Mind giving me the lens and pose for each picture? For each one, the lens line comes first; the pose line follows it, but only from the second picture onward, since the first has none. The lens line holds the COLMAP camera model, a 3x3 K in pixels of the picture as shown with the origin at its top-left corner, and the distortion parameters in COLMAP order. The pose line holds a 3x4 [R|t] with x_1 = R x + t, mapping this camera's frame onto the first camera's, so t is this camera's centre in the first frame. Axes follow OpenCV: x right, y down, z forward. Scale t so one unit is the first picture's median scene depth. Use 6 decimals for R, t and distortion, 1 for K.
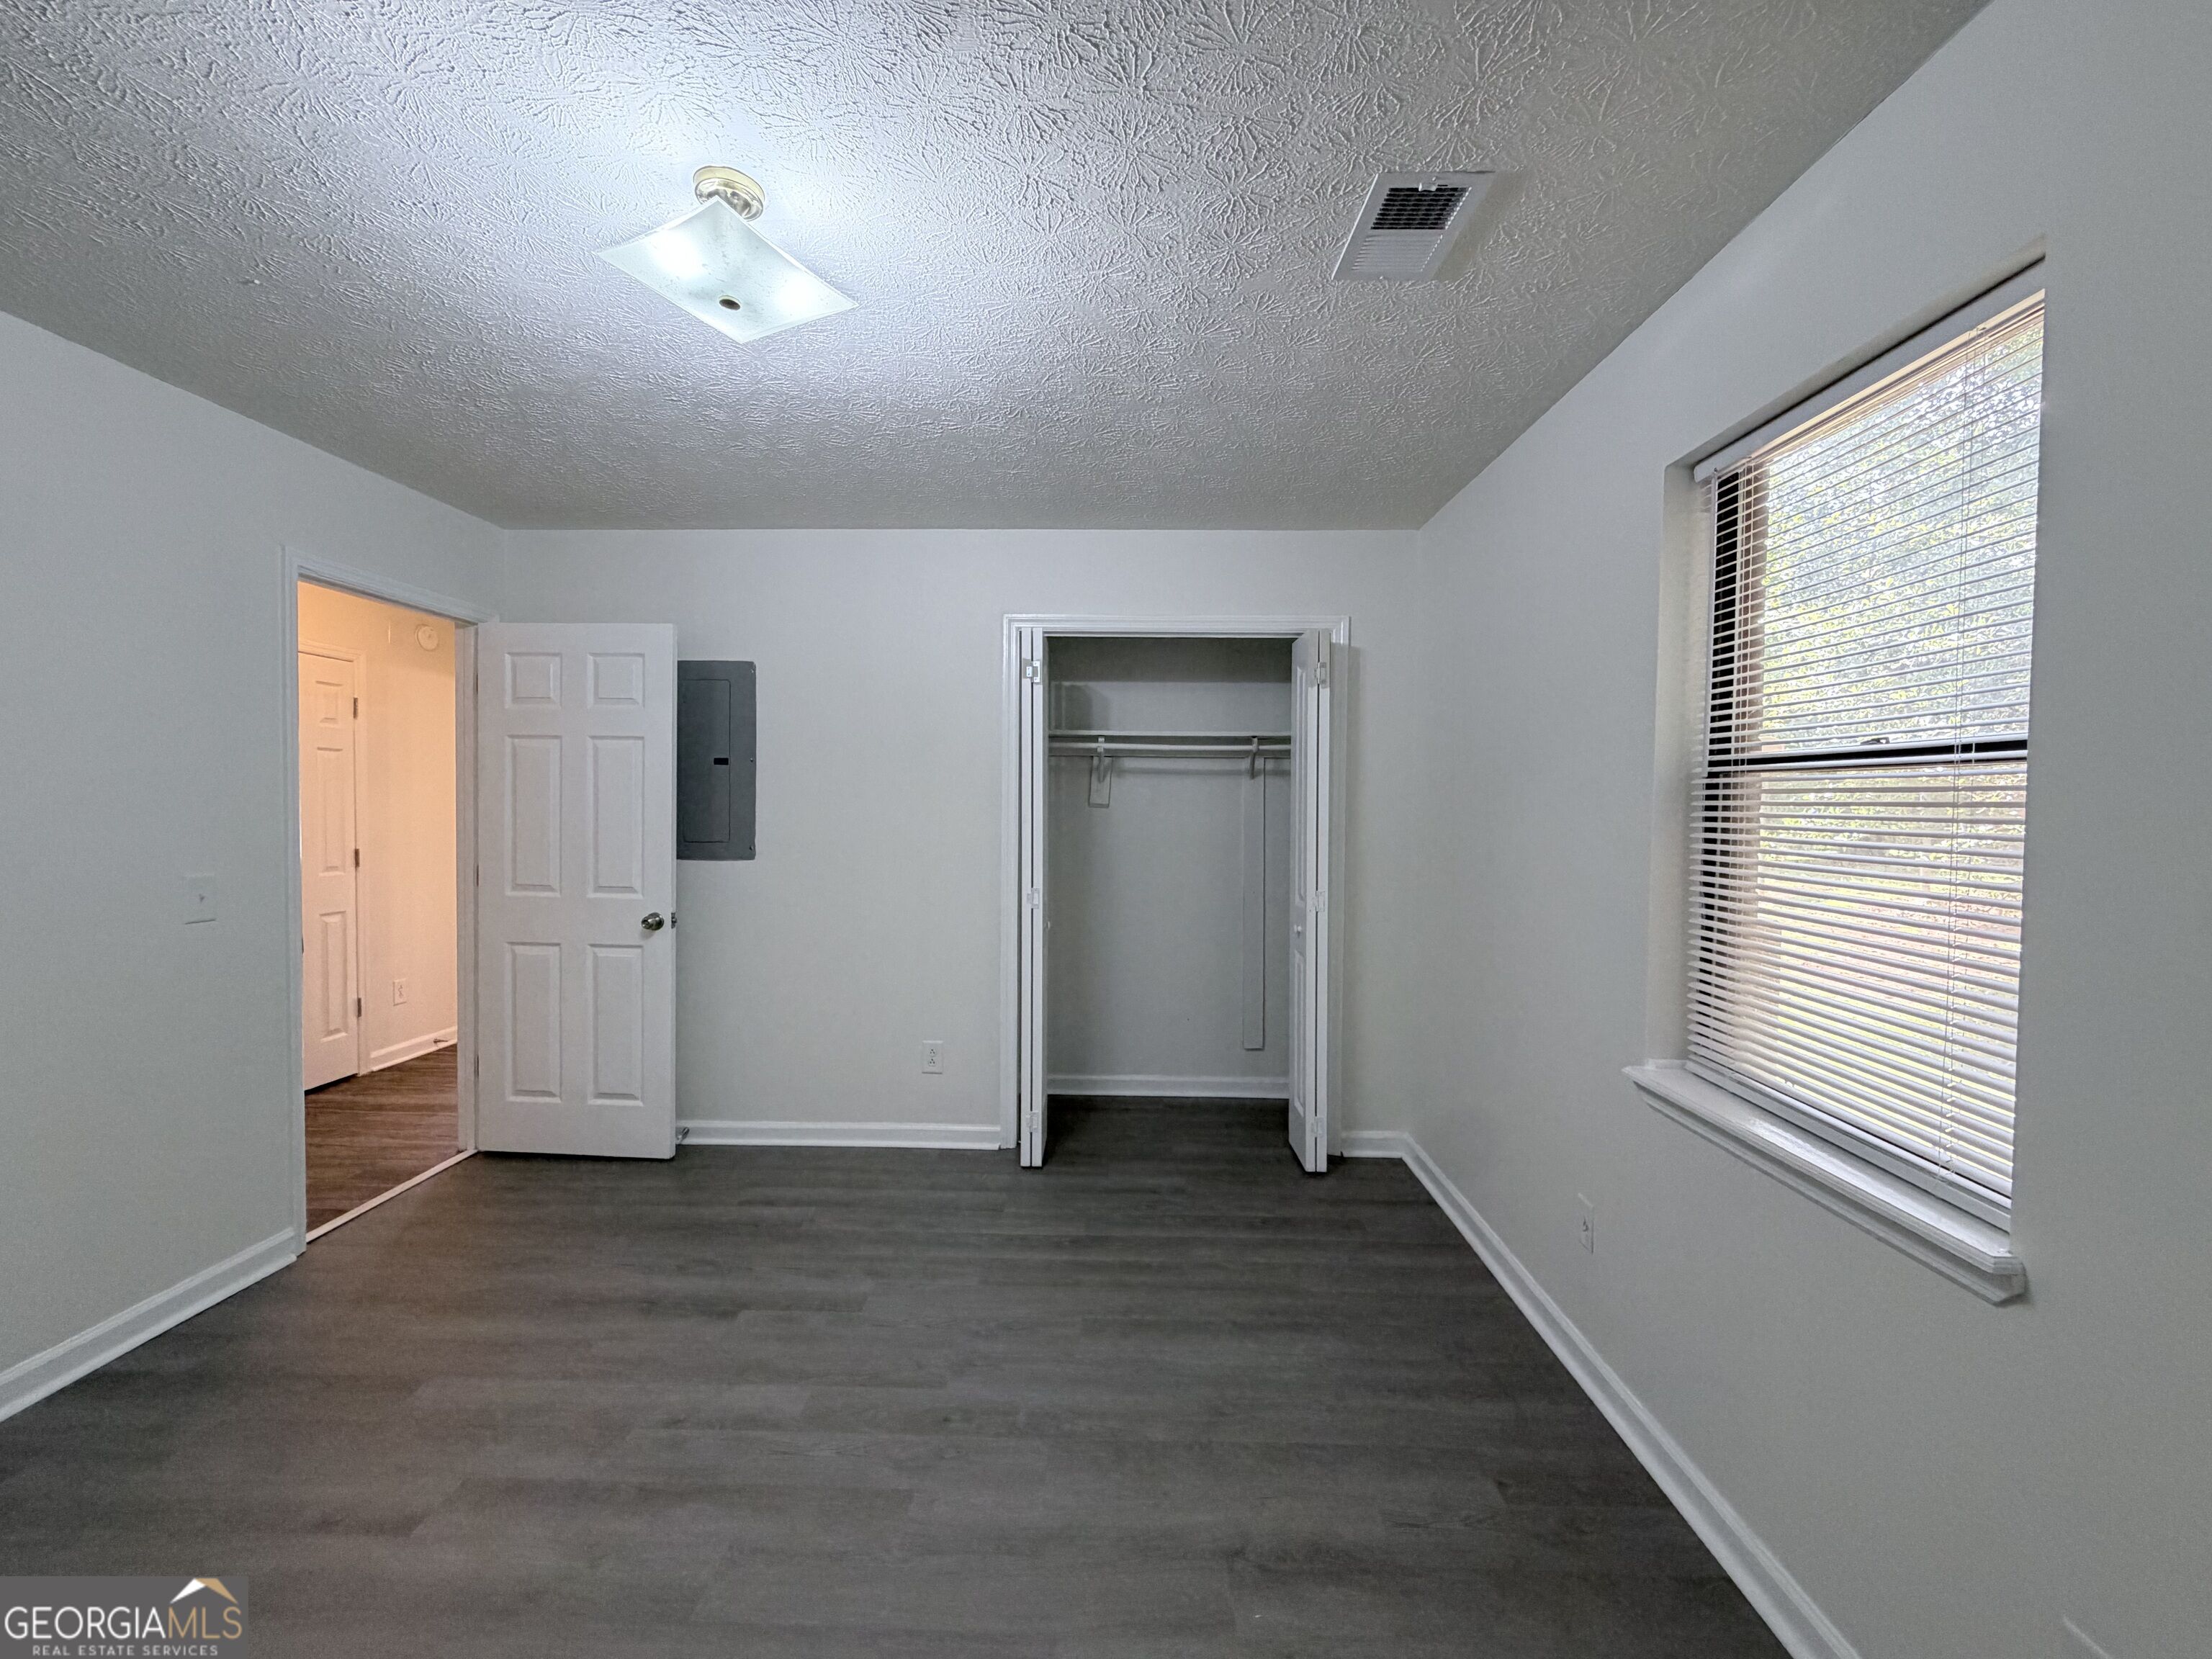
lens RADIAL K [[882.1, 0, 1106.5], [0, 882.1, 823.3], [0, 0, 1]] dist [0.000191, -0.000259]
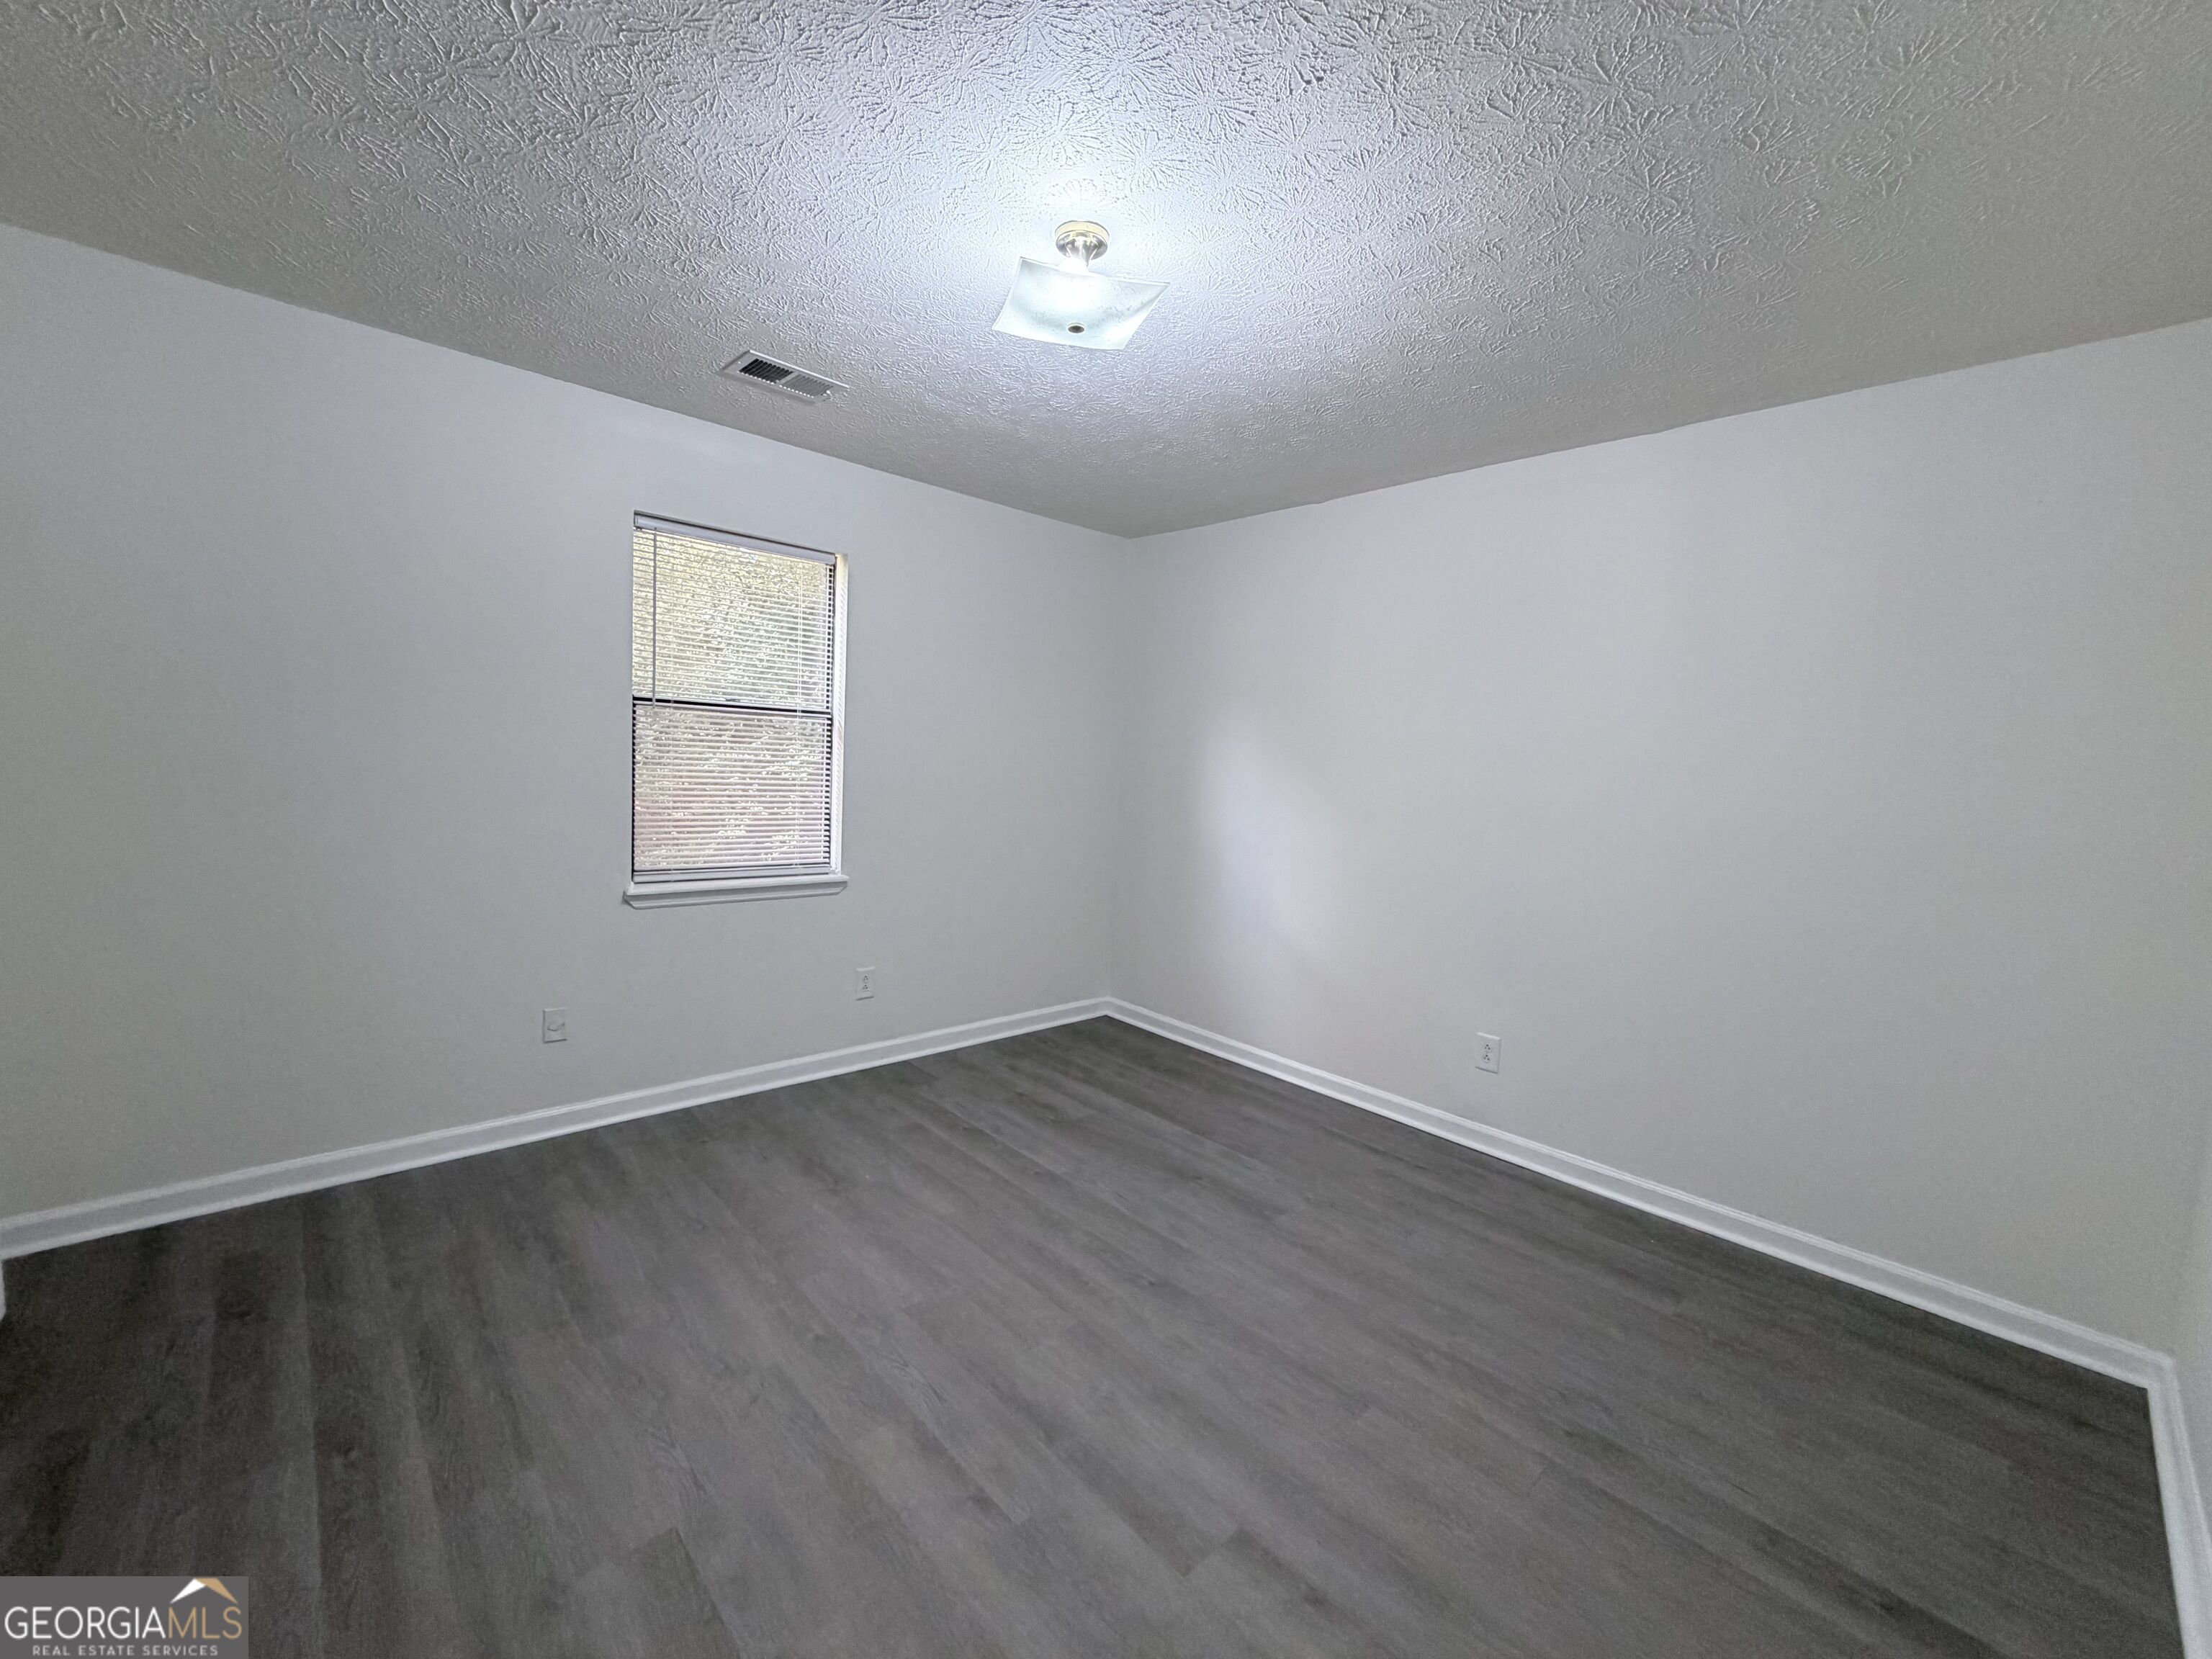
lens RADIAL K [[882.1, 0, 1106.6], [0, 882.1, 830.4], [0, 0, 1]] dist [0.000191, -0.000259]
pose [[-0.694729, -0.099600, 0.712343, -1.120096], [-0.040869, 0.994232, 0.099155, -0.018201], [-0.718110, 0.039773, -0.694792, 1.501984]]
